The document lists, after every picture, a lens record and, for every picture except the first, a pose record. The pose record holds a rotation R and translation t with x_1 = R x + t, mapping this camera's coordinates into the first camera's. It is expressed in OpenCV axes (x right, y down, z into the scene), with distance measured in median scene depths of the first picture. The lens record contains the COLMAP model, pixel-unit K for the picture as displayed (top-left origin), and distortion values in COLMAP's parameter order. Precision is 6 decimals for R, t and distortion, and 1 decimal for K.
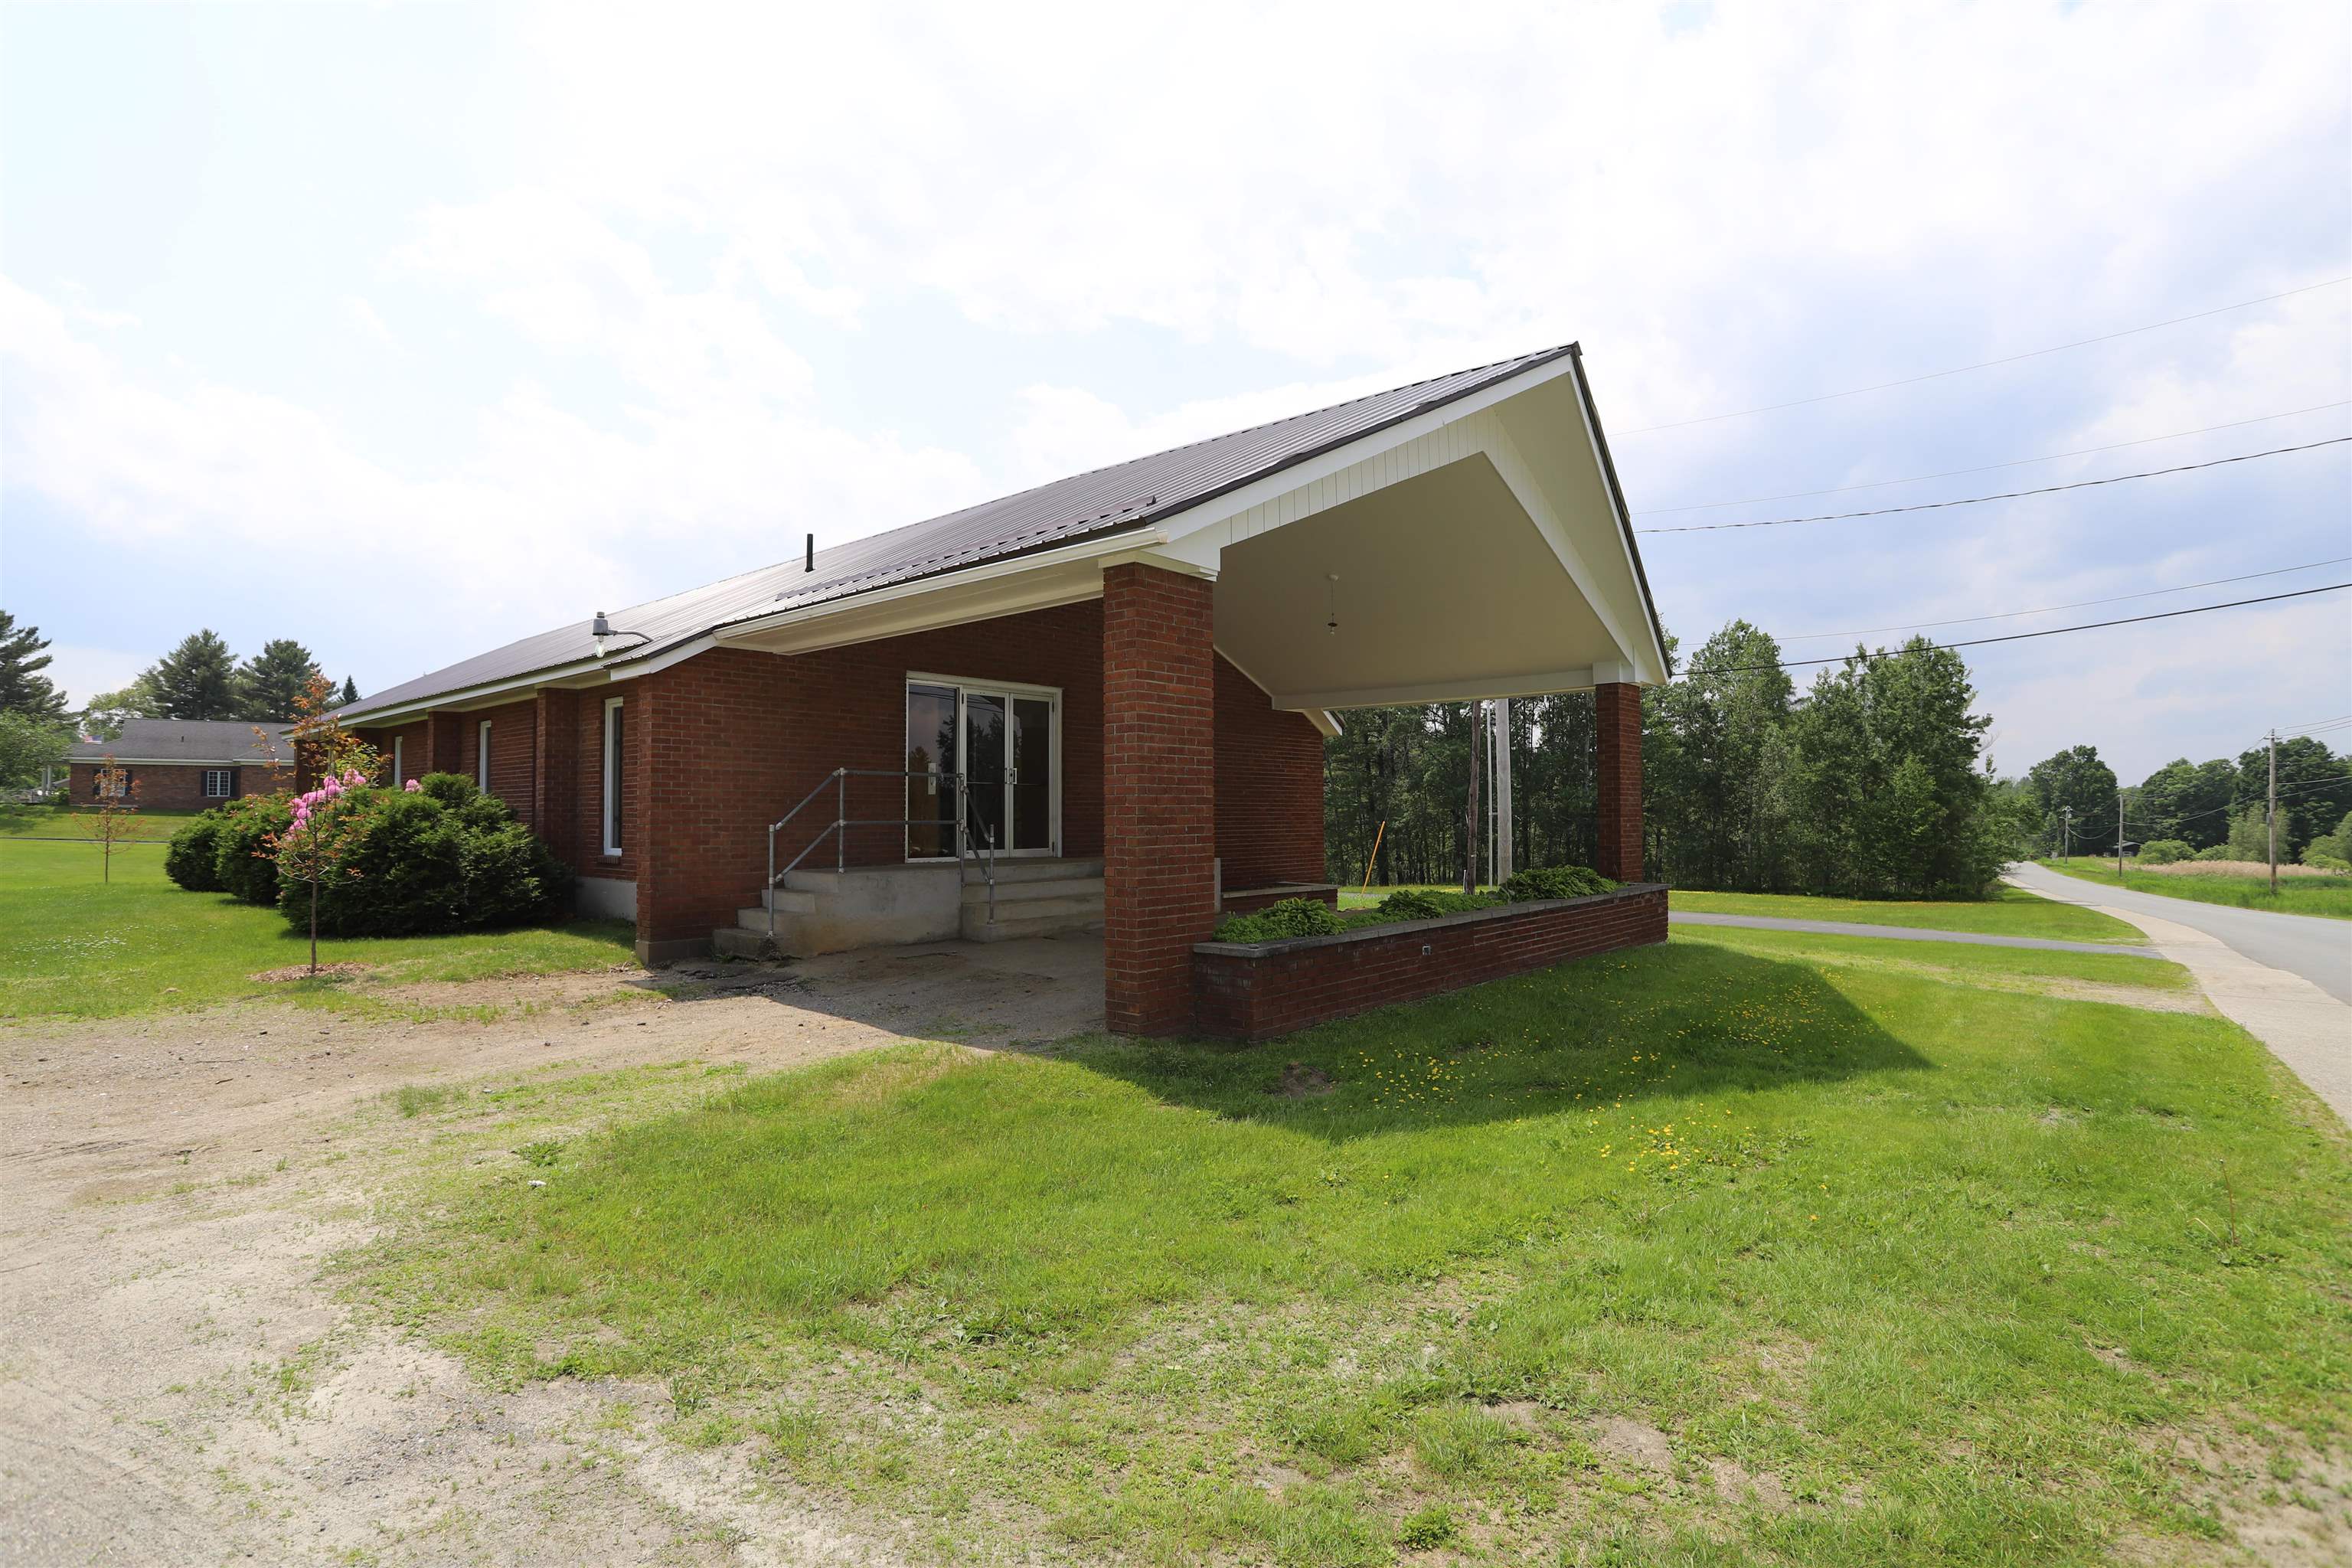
lens RADIAL K [[1146.5, 0, 1172.3], [0, 1146.5, 771.8], [0, 0, 1]] dist [-0.042087, 0.009326]
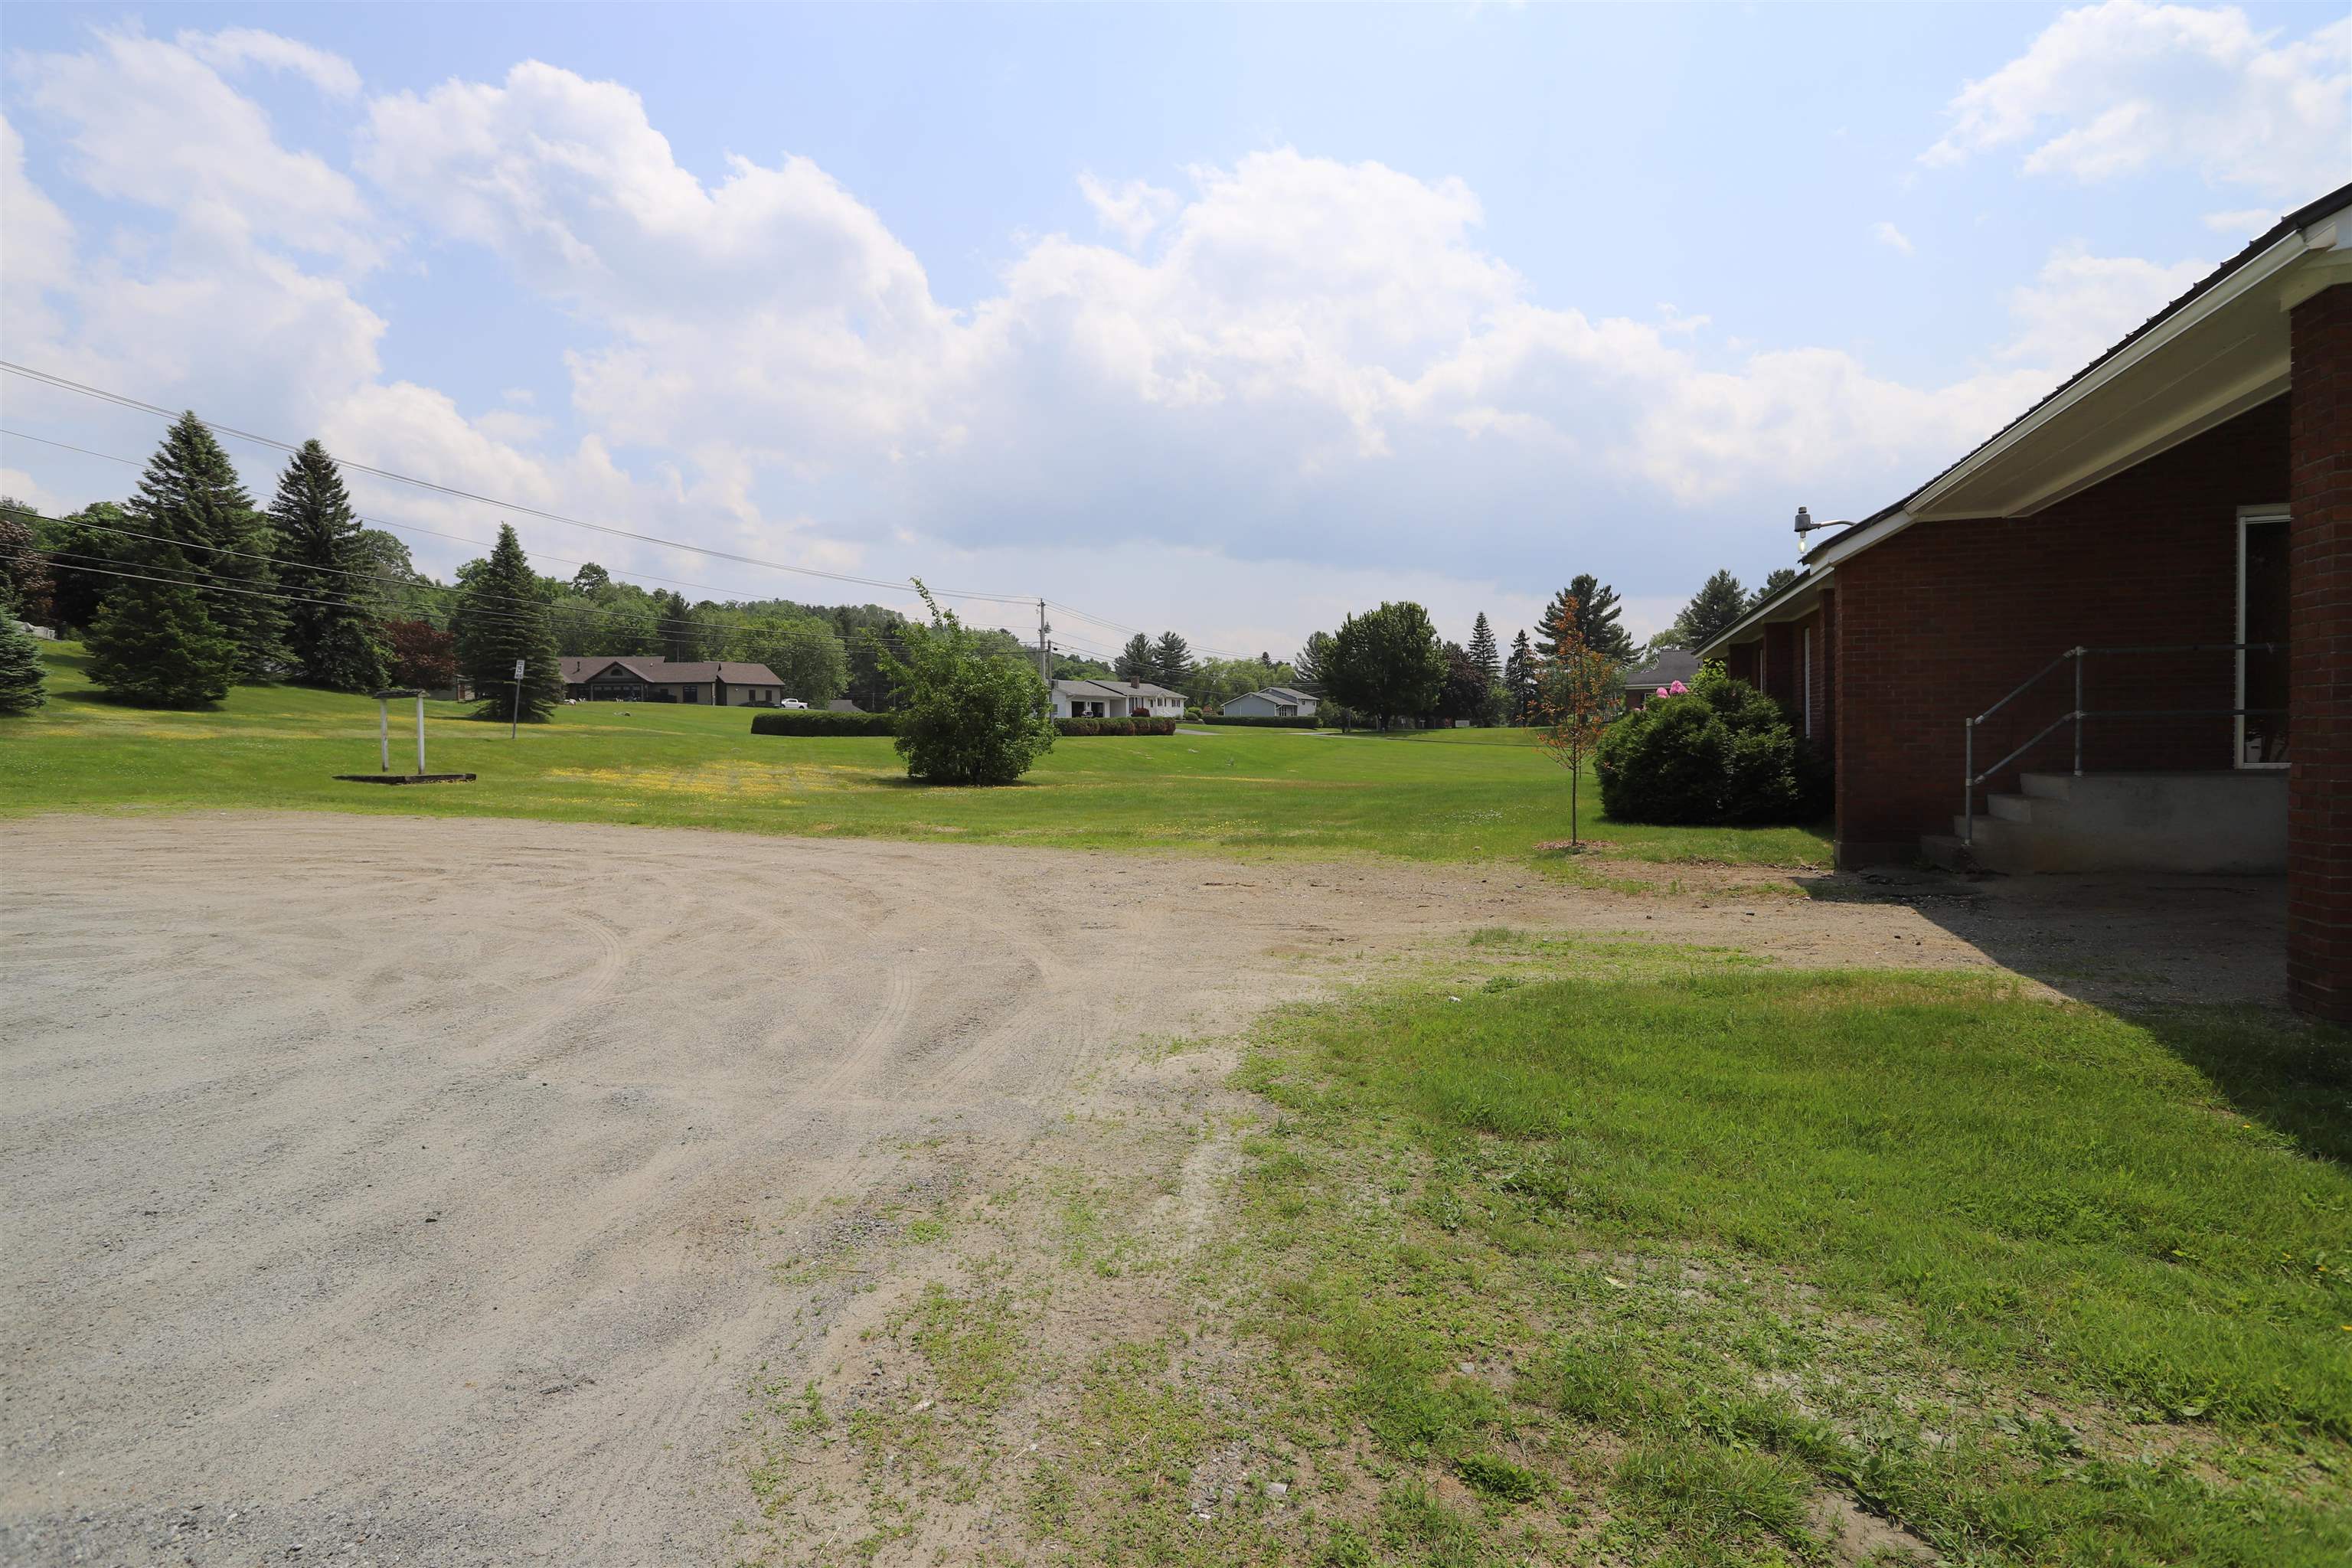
lens RADIAL K [[1146.5, 0, 1160.6], [0, 1146.5, 774.8], [0, 0, 1]] dist [-0.042087, 0.009326]
pose [[0.360681, 0.023945, -0.932382, 0.181926], [0.050637, 0.997693, 0.045211, 0.015672], [0.931313, -0.063520, 0.358637, 0.093851]]
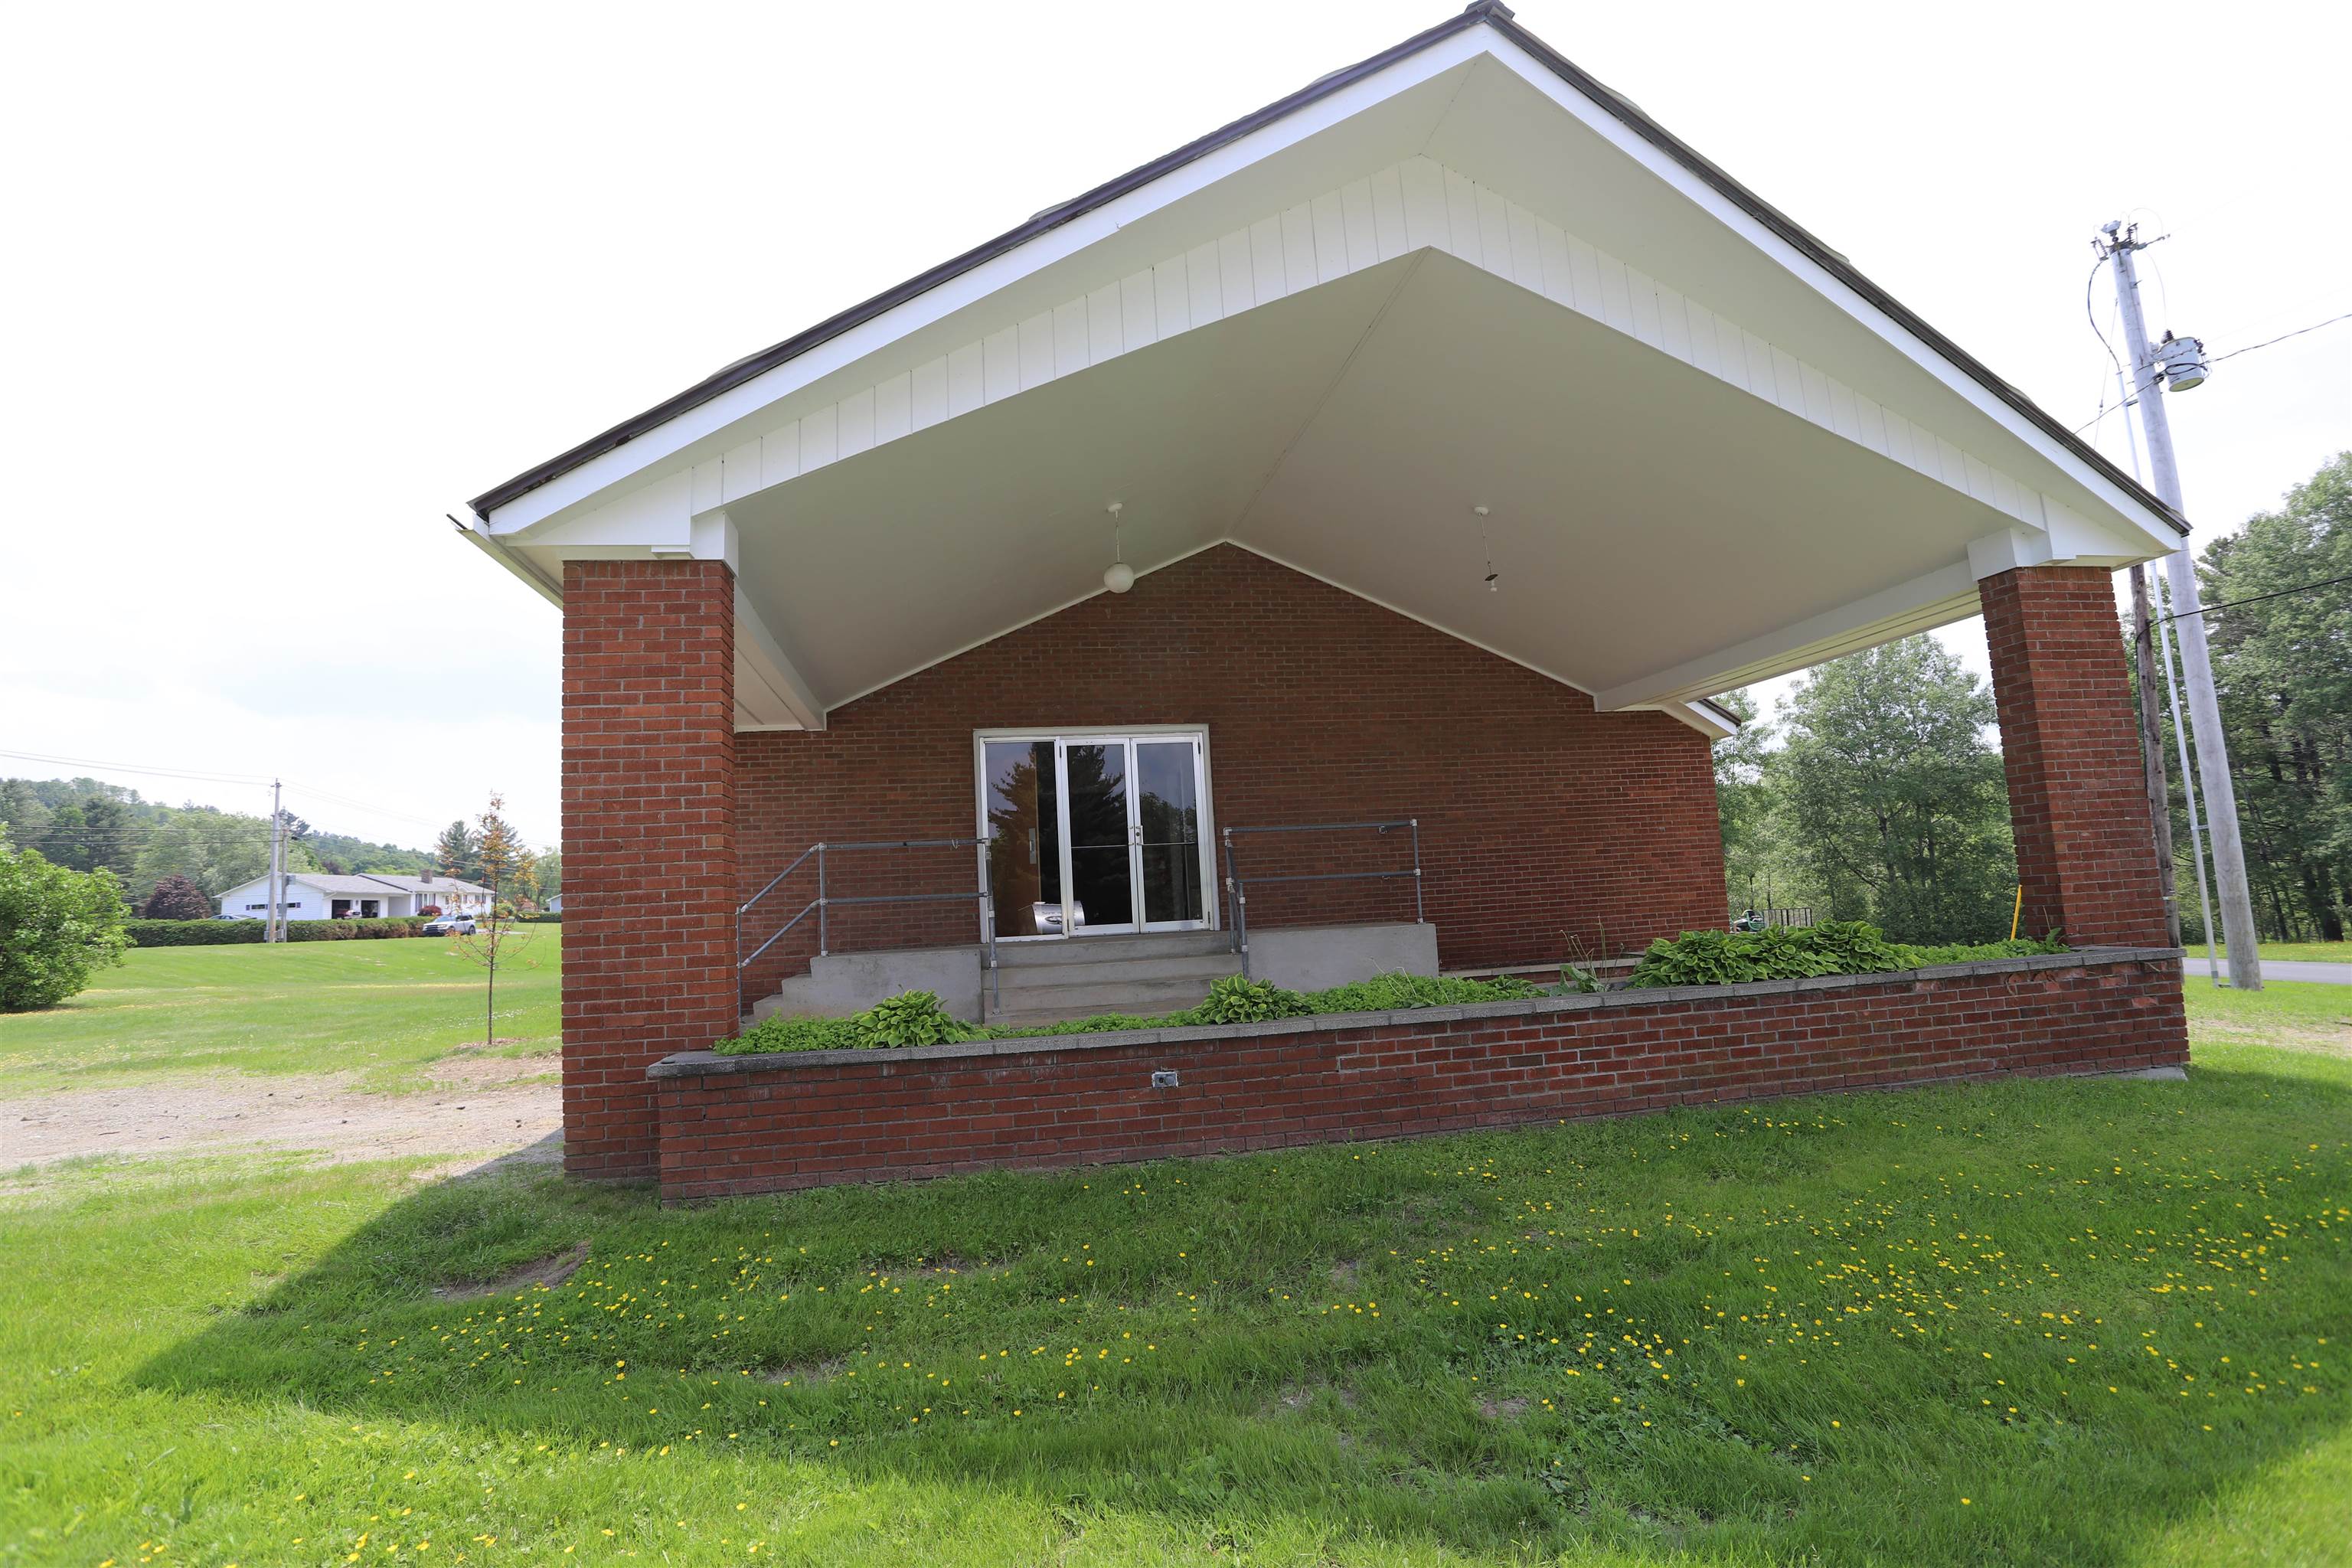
lens RADIAL K [[1146.5, 0, 1167.6], [0, 1146.5, 791.4], [0, 0, 1]] dist [-0.042087, 0.009326]
pose [[0.775162, -0.102821, -0.623339, 0.443106], [0.074873, 0.994665, -0.070962, 0.036035], [0.627310, 0.008336, 0.778725, 0.381880]]
